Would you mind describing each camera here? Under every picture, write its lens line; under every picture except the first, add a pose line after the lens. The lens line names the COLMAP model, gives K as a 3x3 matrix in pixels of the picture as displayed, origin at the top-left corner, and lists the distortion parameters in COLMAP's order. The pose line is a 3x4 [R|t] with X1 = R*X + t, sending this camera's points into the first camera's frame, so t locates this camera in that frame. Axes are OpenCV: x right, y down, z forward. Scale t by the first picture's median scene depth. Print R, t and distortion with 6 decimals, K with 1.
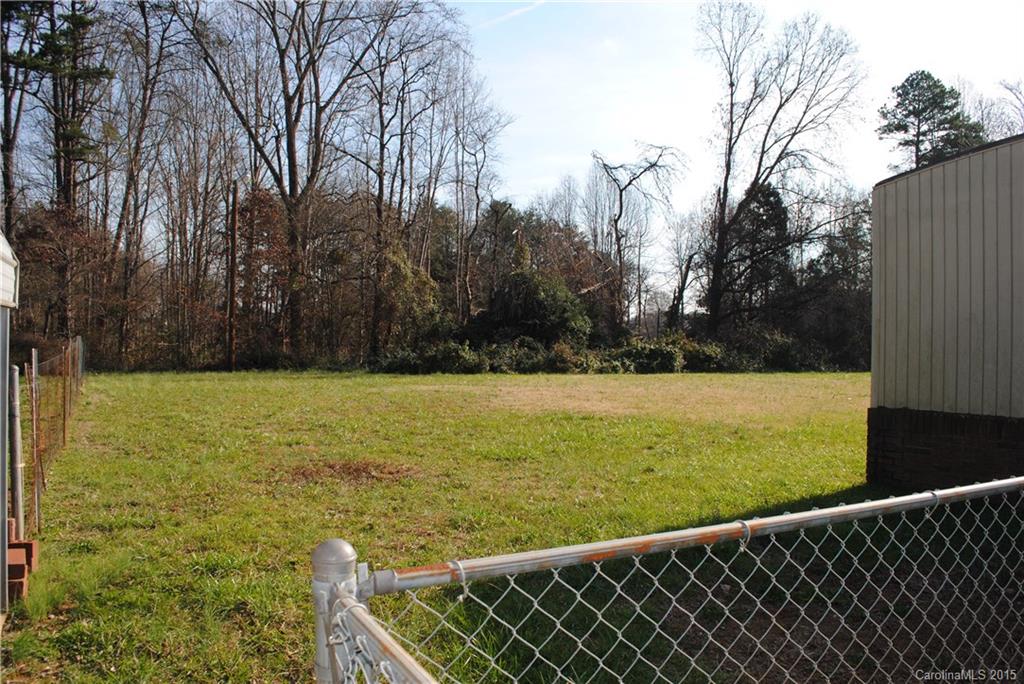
lens RADIAL K [[817.6, 0, 513.1], [0, 817.6, 338.3], [0, 0, 1]] dist [-0.079148, 0.008246]
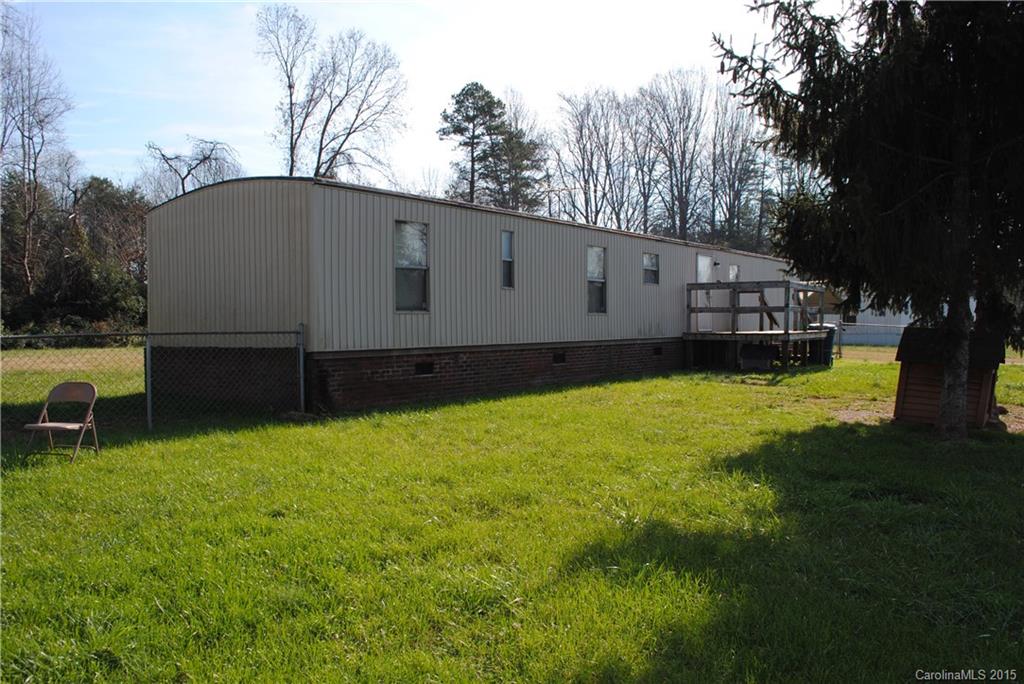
lens RADIAL K [[817.6, 0, 511.0], [0, 817.6, 342.4], [0, 0, 1]] dist [-0.079148, 0.008246]
pose [[0.908987, -0.031455, 0.415636, 0.073267], [0.019458, 0.999264, 0.033070, 0.006862], [-0.416370, -0.021973, 0.908930, -0.141044]]
